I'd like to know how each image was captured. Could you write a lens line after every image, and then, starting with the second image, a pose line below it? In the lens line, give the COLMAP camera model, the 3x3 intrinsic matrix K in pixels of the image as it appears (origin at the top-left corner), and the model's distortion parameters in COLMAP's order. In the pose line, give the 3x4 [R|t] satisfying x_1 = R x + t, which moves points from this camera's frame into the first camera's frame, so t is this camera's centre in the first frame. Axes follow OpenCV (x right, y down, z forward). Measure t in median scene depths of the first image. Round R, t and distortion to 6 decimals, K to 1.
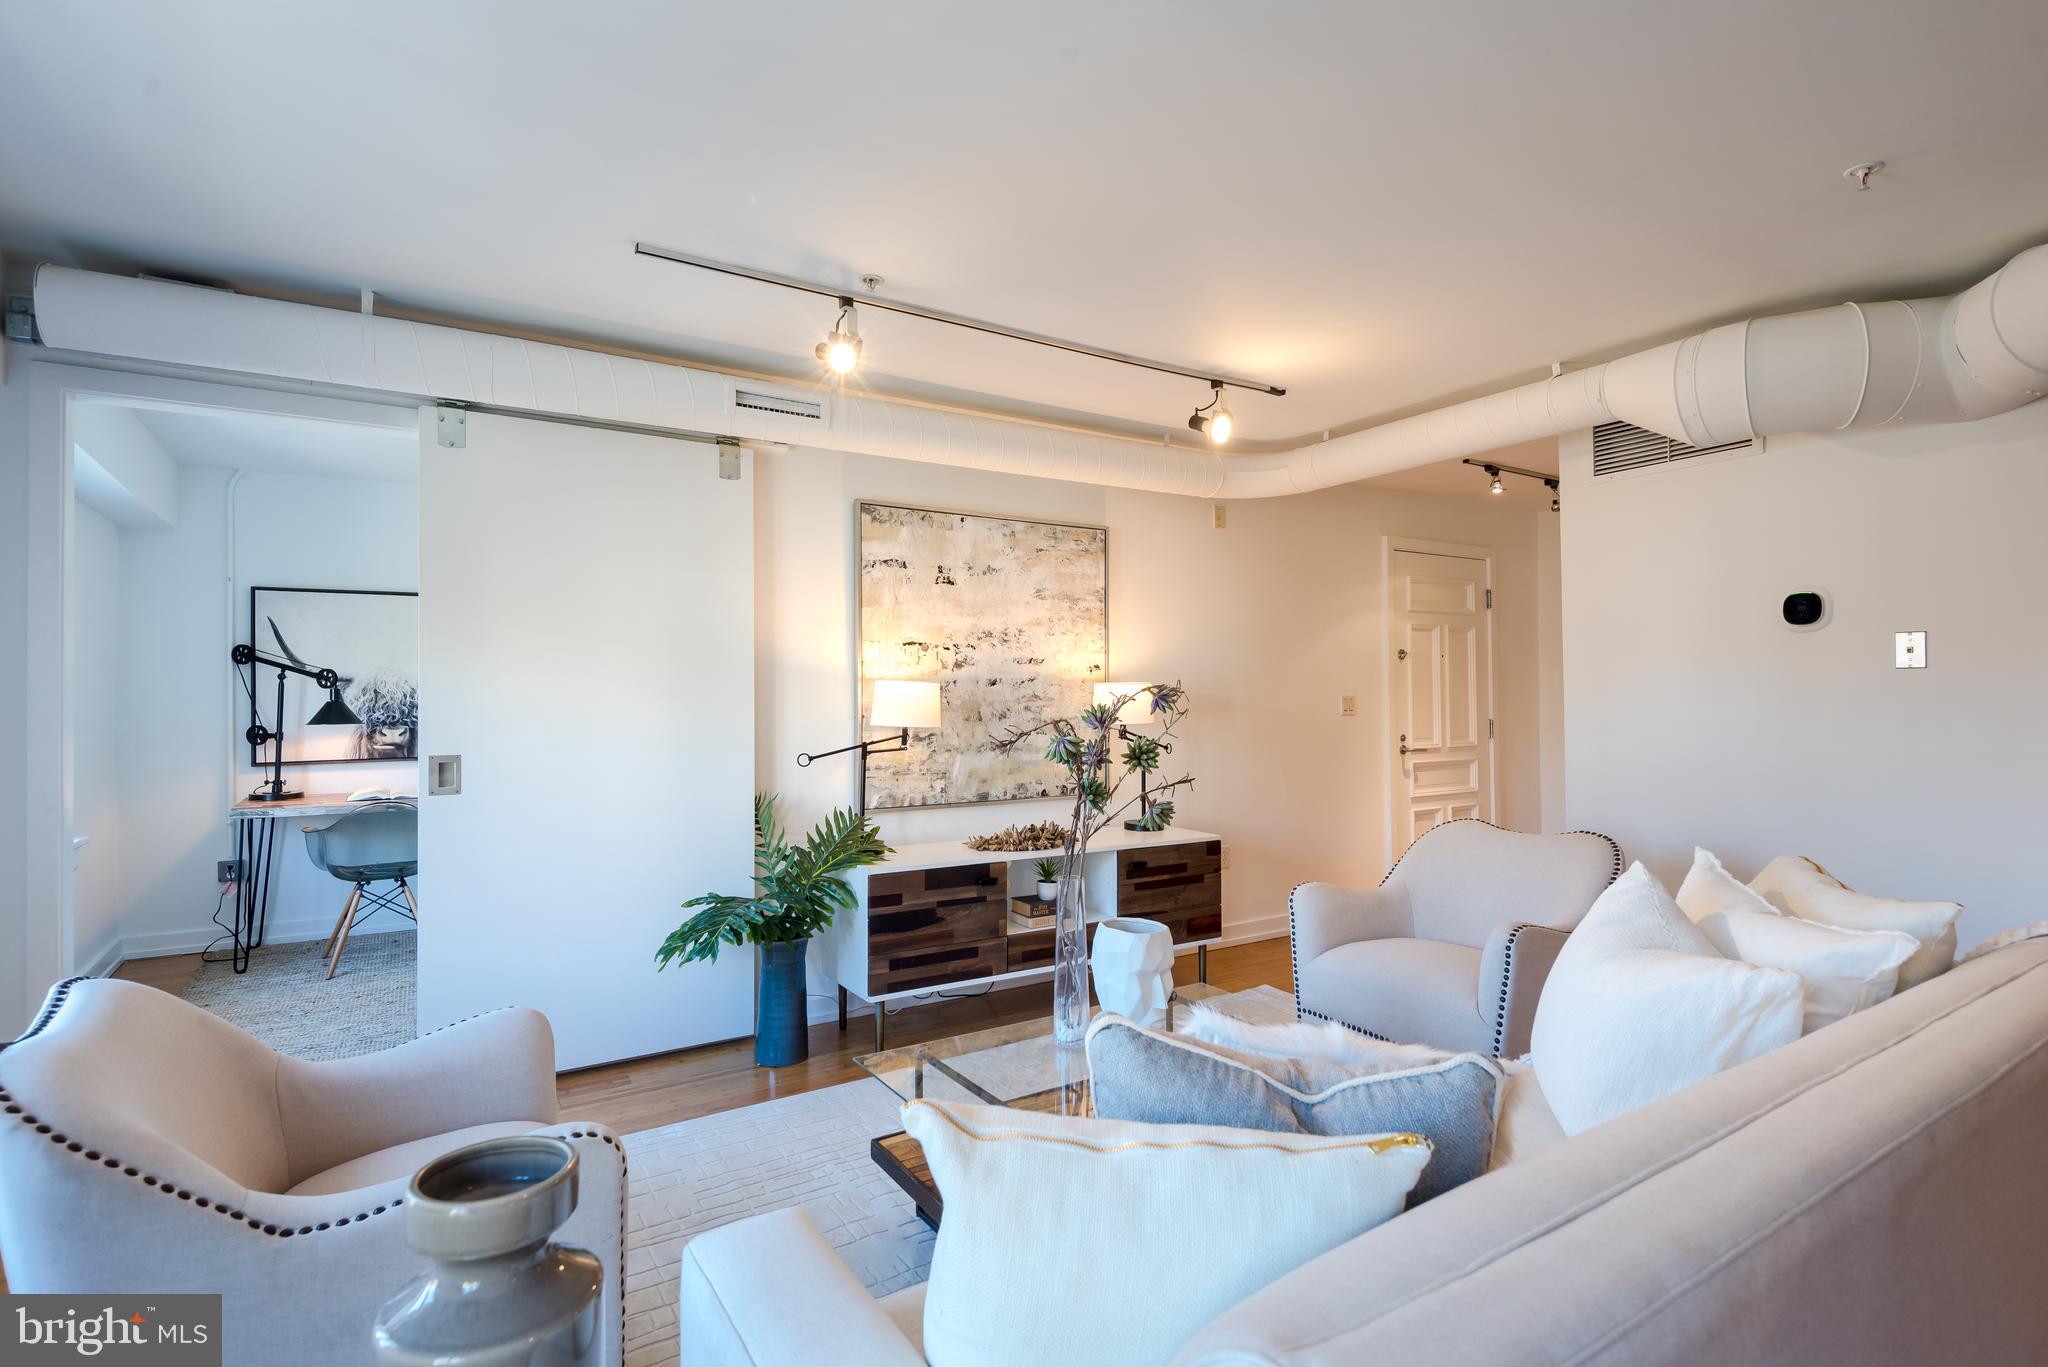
lens RADIAL K [[976.2, 0, 985.7], [0, 976.2, 695.9], [0, 0, 1]] dist [0.001883, 0.000231]
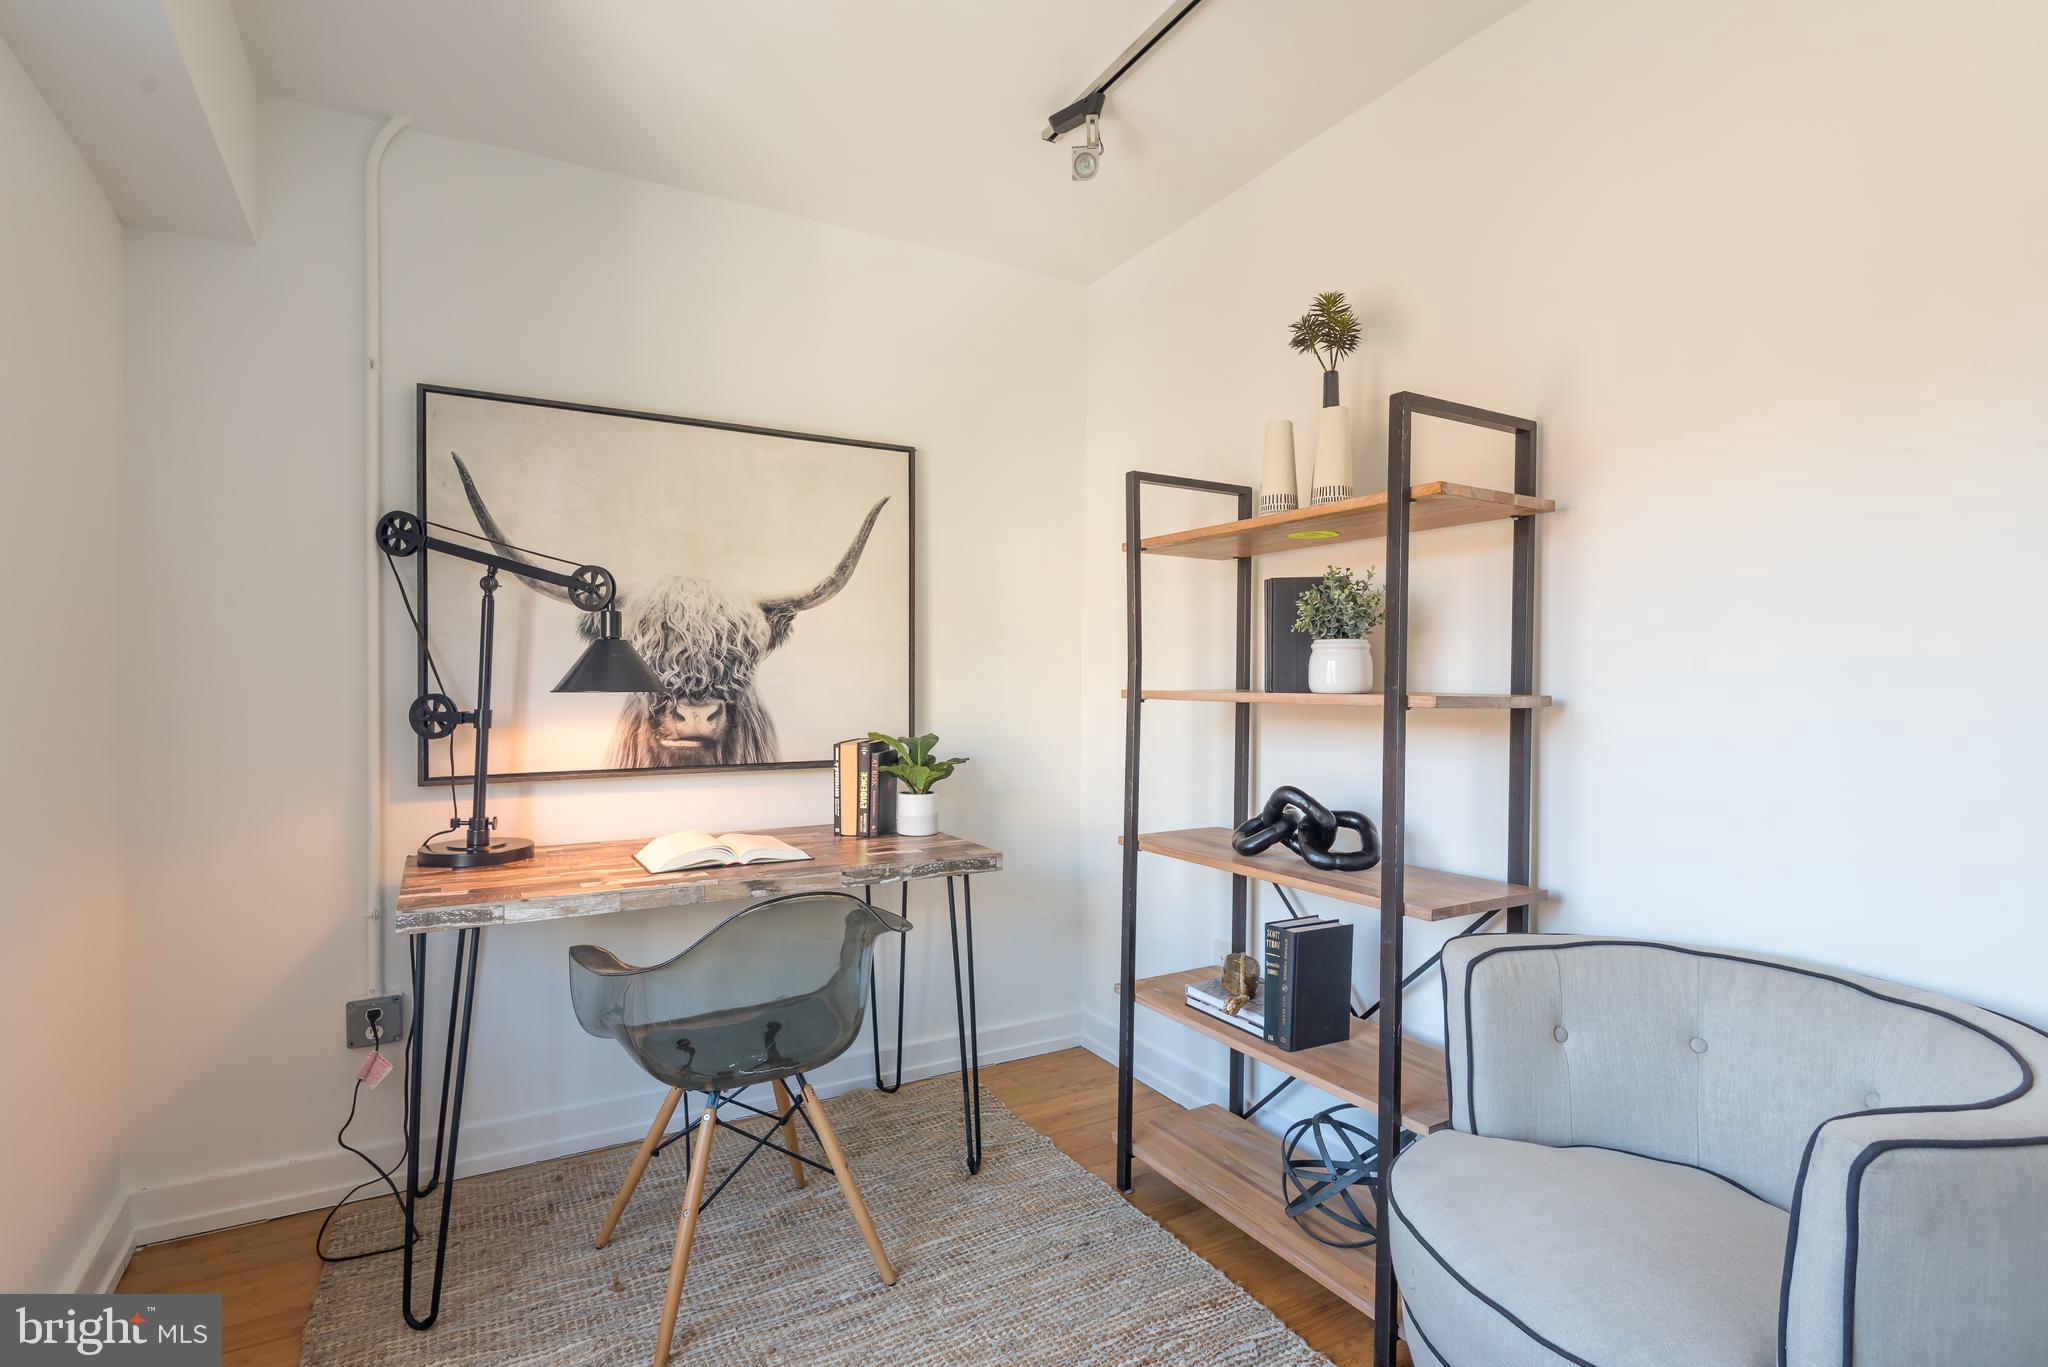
lens RADIAL K [[989.6, 0, 1026.8], [0, 989.6, 696.7], [0, 0, 1]] dist [0.000905, -0.001840]
pose [[0.999809, 0.009228, -0.017236, -0.466278], [-0.009023, 0.999888, 0.011919, 0.023686], [0.017344, -0.011761, 0.999780, 0.553578]]
